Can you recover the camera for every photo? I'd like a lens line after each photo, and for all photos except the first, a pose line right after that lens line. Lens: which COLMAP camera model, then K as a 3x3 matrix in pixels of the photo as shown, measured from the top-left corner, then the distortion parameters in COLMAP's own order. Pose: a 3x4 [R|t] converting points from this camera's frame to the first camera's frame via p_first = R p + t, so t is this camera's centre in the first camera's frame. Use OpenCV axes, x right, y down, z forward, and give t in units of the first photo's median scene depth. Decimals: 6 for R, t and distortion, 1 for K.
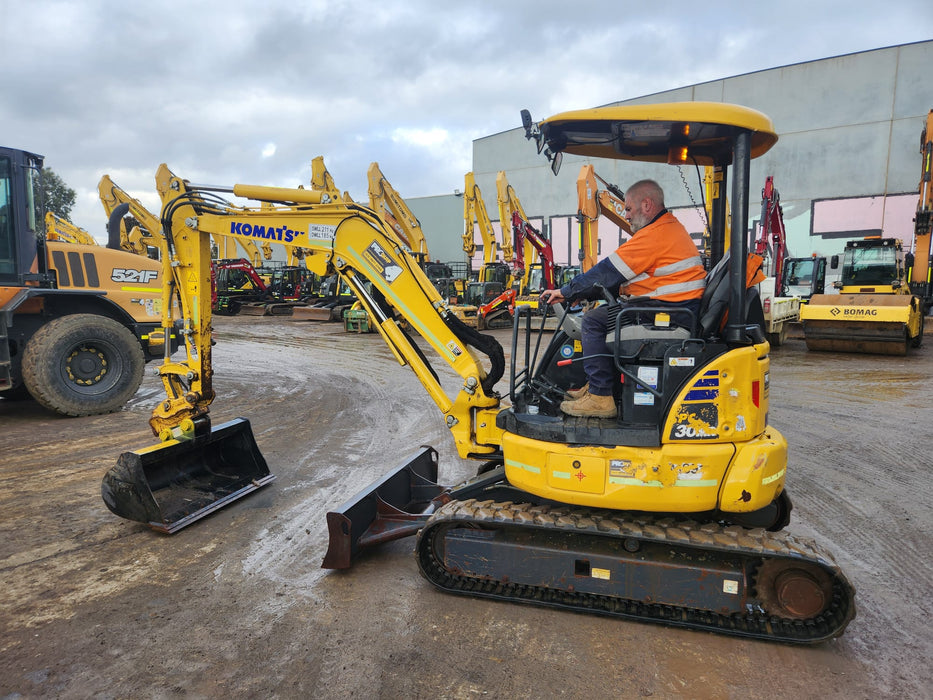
lens RADIAL K [[628.9, 0, 464.5], [0, 628.9, 360.7], [0, 0, 1]] dist [0.080597, -0.070548]
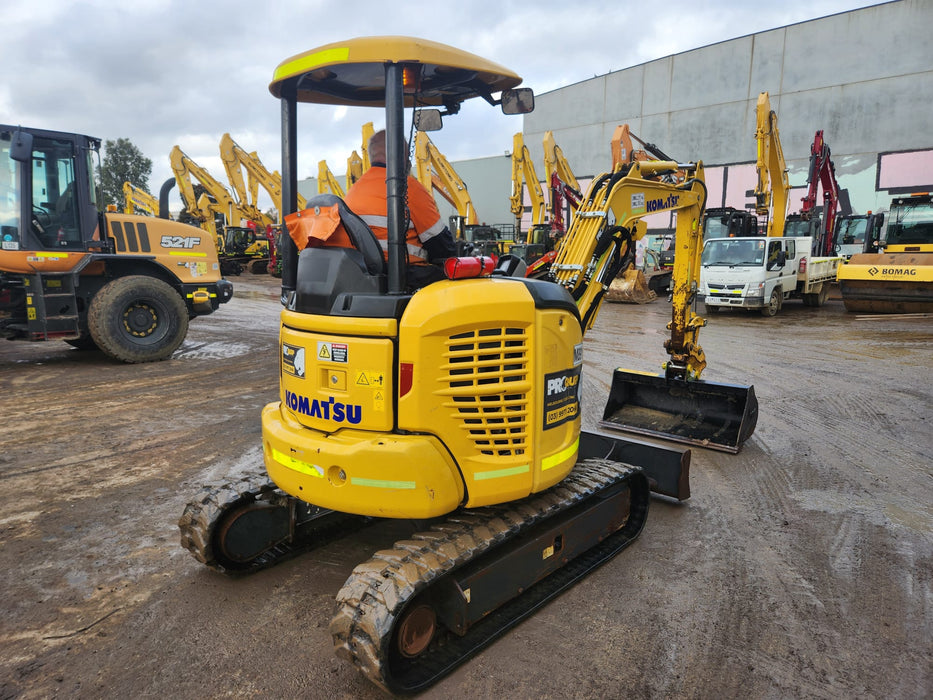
lens RADIAL K [[633.4, 0, 455.8], [0, 633.4, 351.2], [0, 0, 1]] dist [0.072782, -0.063439]
pose [[0.993827, 0.010181, -0.110471, 0.055031], [-0.005416, 0.999045, 0.043345, 0.005270], [0.110807, -0.042479, 0.992934, -0.049446]]
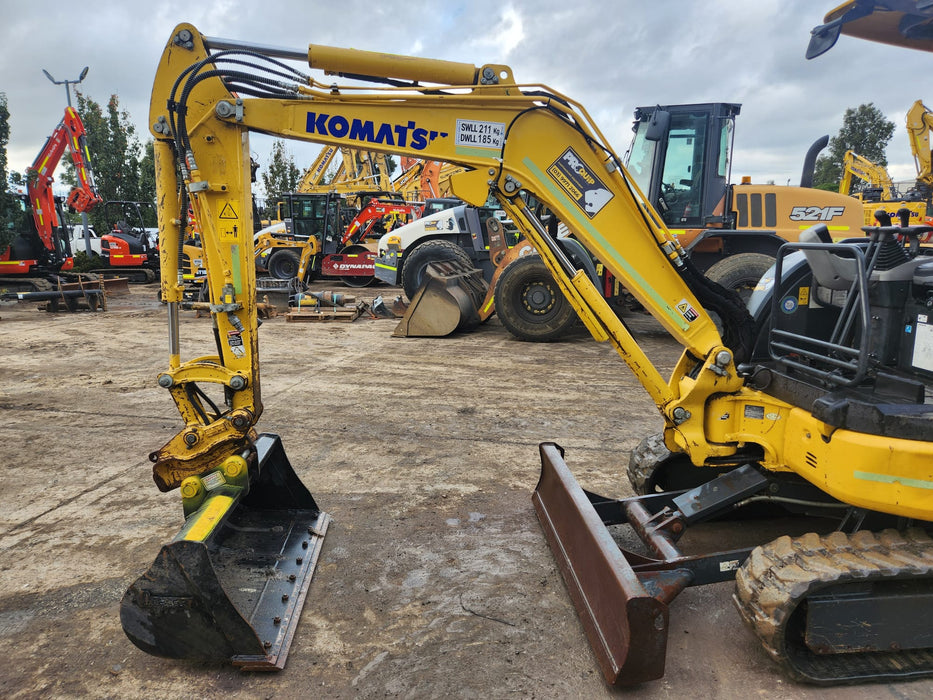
lens RADIAL K [[629.2, 0, 460.0], [0, 629.2, 351.9], [0, 0, 1]] dist [0.081913, -0.069550]
pose [[0.426932, 0.156886, -0.890571, 0.078948], [-0.083691, 0.987464, 0.133834, -0.006486], [0.900403, 0.017394, 0.434710, 0.057406]]
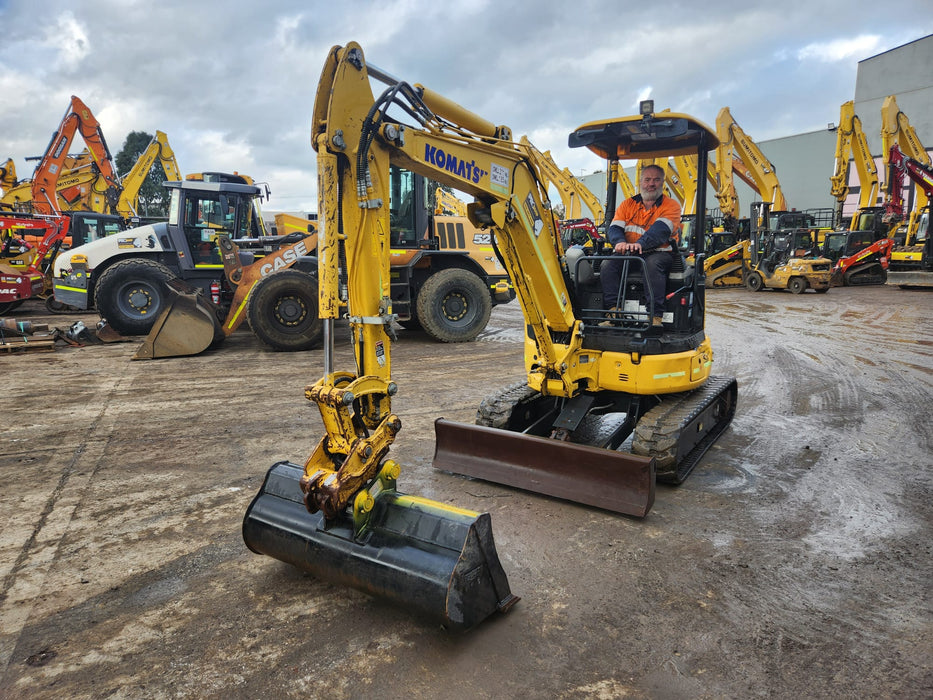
lens RADIAL K [[627.9, 0, 450.9], [0, 627.9, 360.6], [0, 0, 1]] dist [0.084778, -0.073357]
pose [[0.853274, 0.073922, -0.516196, 0.055003], [-0.039240, 0.996197, 0.077797, 0.009609], [0.519984, -0.046127, 0.852930, -0.080842]]
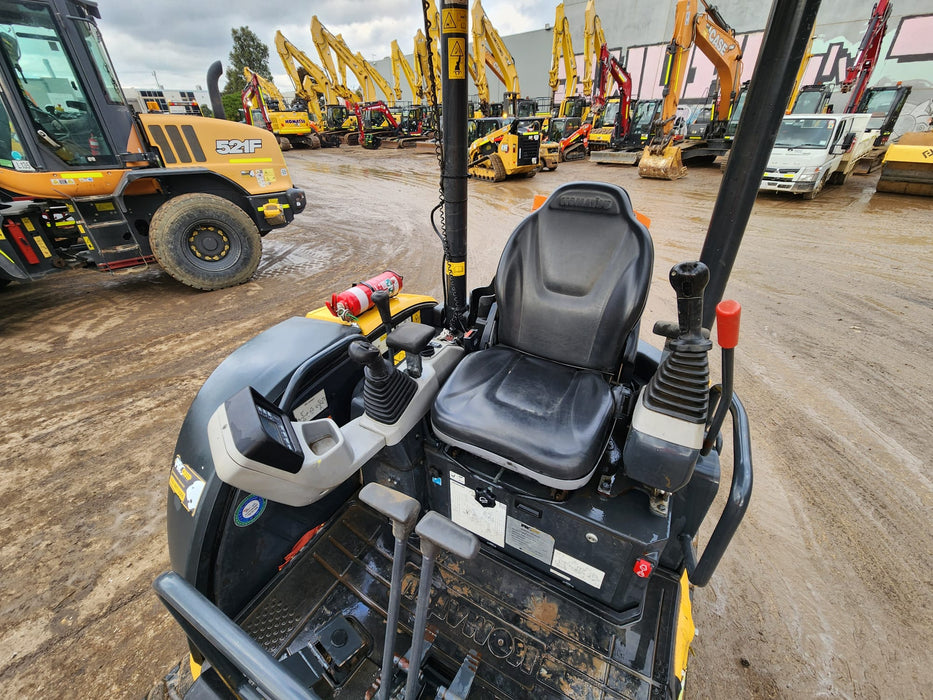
lens RADIAL K [[388.1, 0, 462.9], [0, 388.1, 351.2], [0, 0, 1]] dist [-0.009282, 0.007437]
pose [[0.984177, 0.069053, -0.163179, -0.017329], [0.005643, 0.908253, 0.418384, -0.049742], [0.177099, -0.412685, 0.893491, 0.198181]]
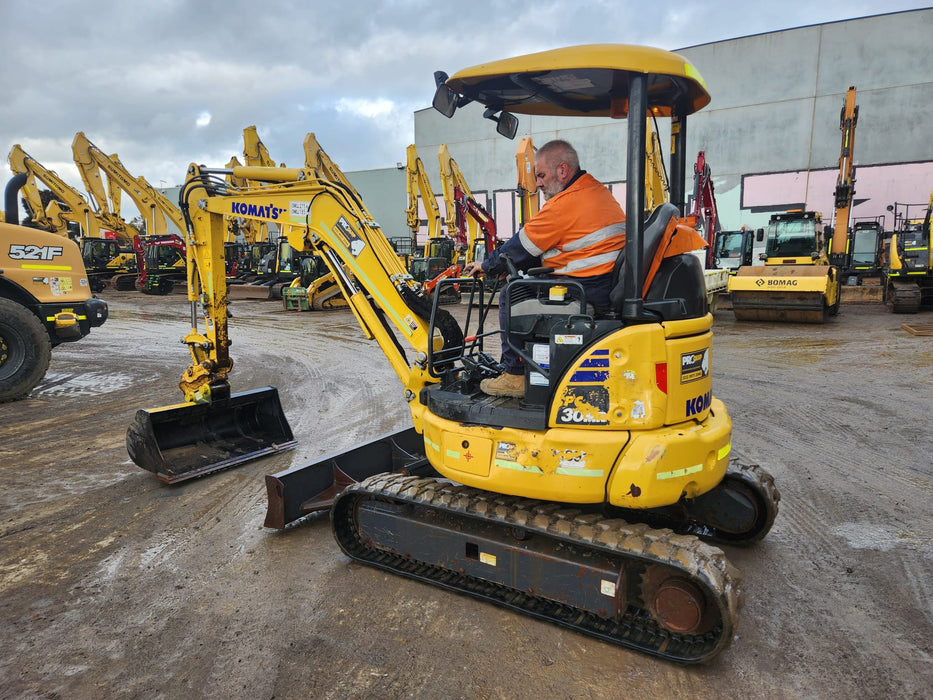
lens RADIAL K [[626.9, 0, 476.2], [0, 626.9, 363.1], [0, 0, 1]] dist [0.078710, -0.066261]
pose [[0.995153, -0.025318, 0.095021, 0.013980], [0.021318, 0.998853, 0.042878, 0.000444], [-0.095997, -0.040644, 0.994551, 0.005573]]
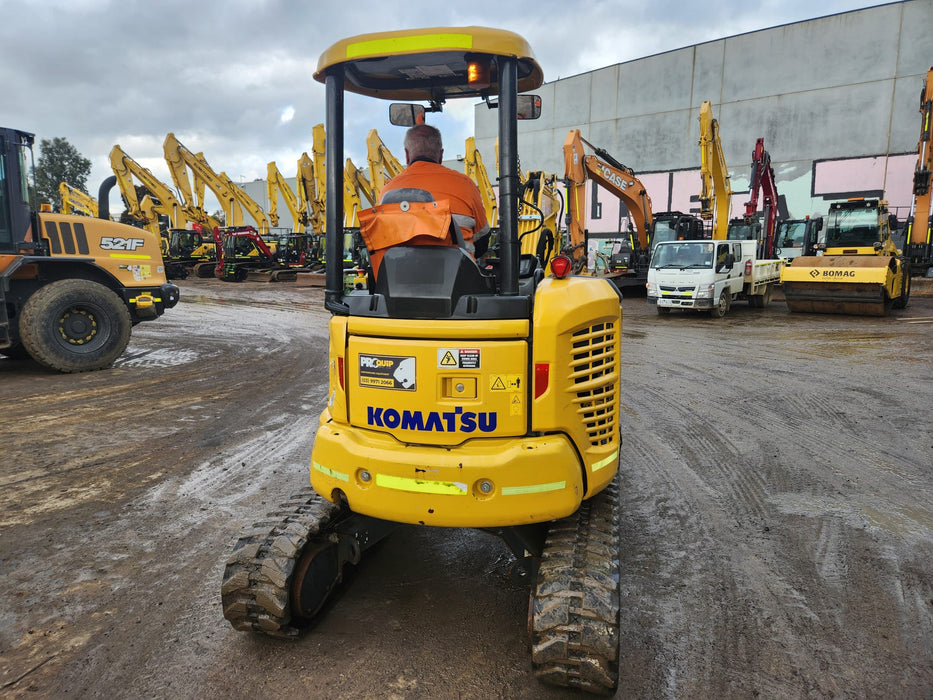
lens RADIAL K [[630.9, 0, 455.5], [0, 630.9, 345.5], [0, 0, 1]] dist [0.075117, -0.064508]
pose [[0.999307, -0.002559, -0.037135, 0.047204], [0.003664, 0.999552, 0.029700, 0.004913], [0.037042, -0.029815, 0.998869, -0.036079]]
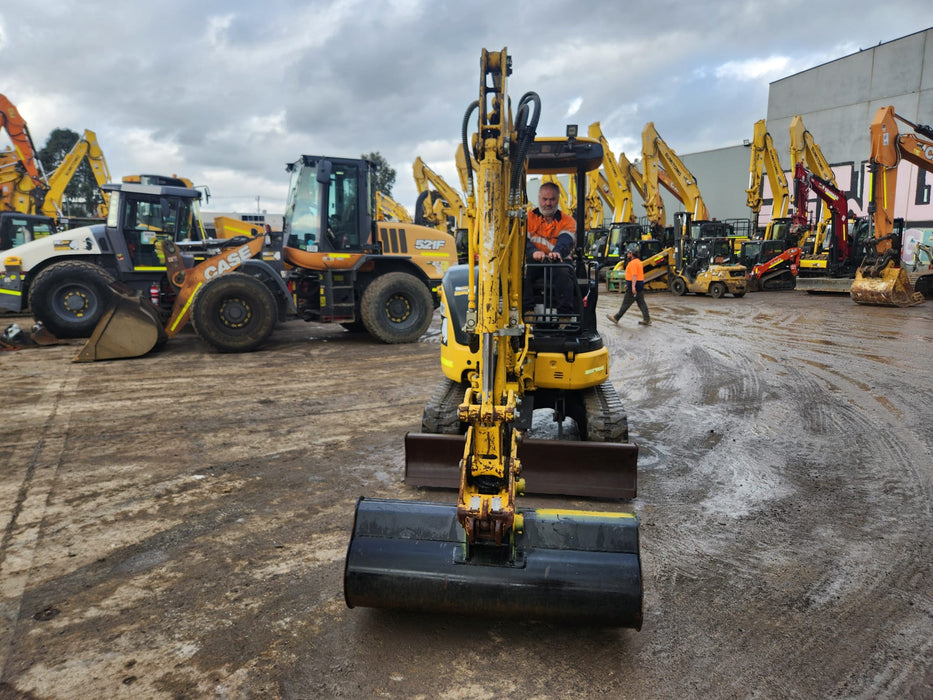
lens RADIAL K [[634.7, 0, 448.6], [0, 634.7, 350.3], [0, 0, 1]] dist [0.071317, -0.061718]
pose [[0.897470, 0.056927, -0.437386, 0.067527], [-0.038255, 0.997946, 0.051390, 0.011455], [0.439413, -0.029388, 0.897804, -0.110490]]
